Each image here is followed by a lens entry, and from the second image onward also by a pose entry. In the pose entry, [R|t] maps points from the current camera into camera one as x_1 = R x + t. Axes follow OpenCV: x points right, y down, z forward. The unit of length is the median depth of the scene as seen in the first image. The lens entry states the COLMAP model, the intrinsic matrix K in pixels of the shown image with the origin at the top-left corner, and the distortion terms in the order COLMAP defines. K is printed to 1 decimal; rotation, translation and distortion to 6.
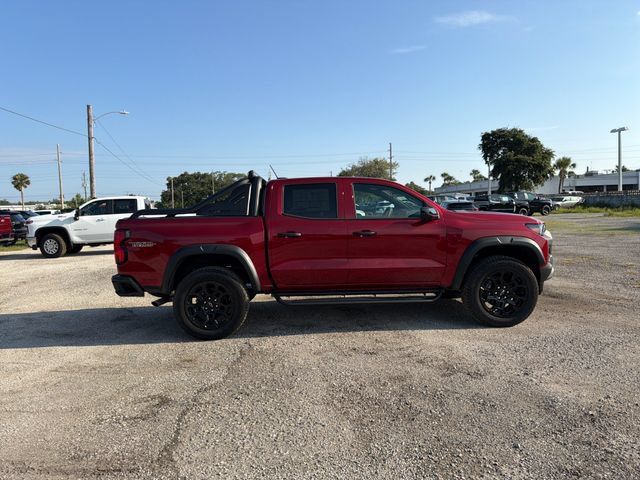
lens RADIAL K [[453.3, 0, 319.7], [0, 453.3, 244.8], [0, 0, 1]] dist [0.038093, -0.048881]
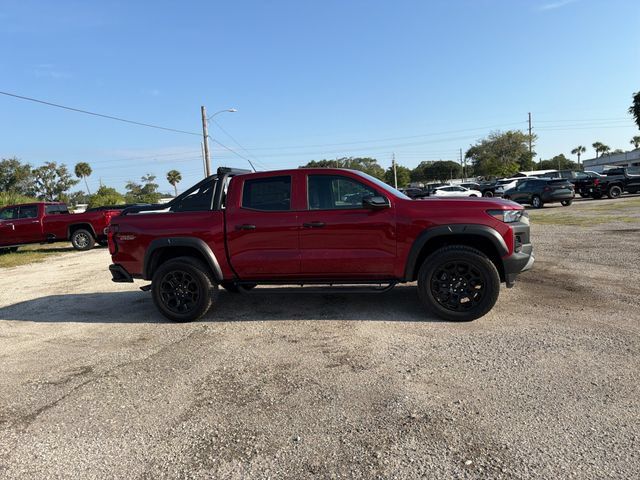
lens RADIAL K [[453.3, 0, 317.4], [0, 453.3, 251.4], [0, 0, 1]] dist [0.038093, -0.048881]
pose [[0.957291, -0.002980, -0.289112, 0.397878], [0.017441, 0.998721, 0.047457, -0.012545], [0.288601, -0.050472, 0.956118, 0.031594]]
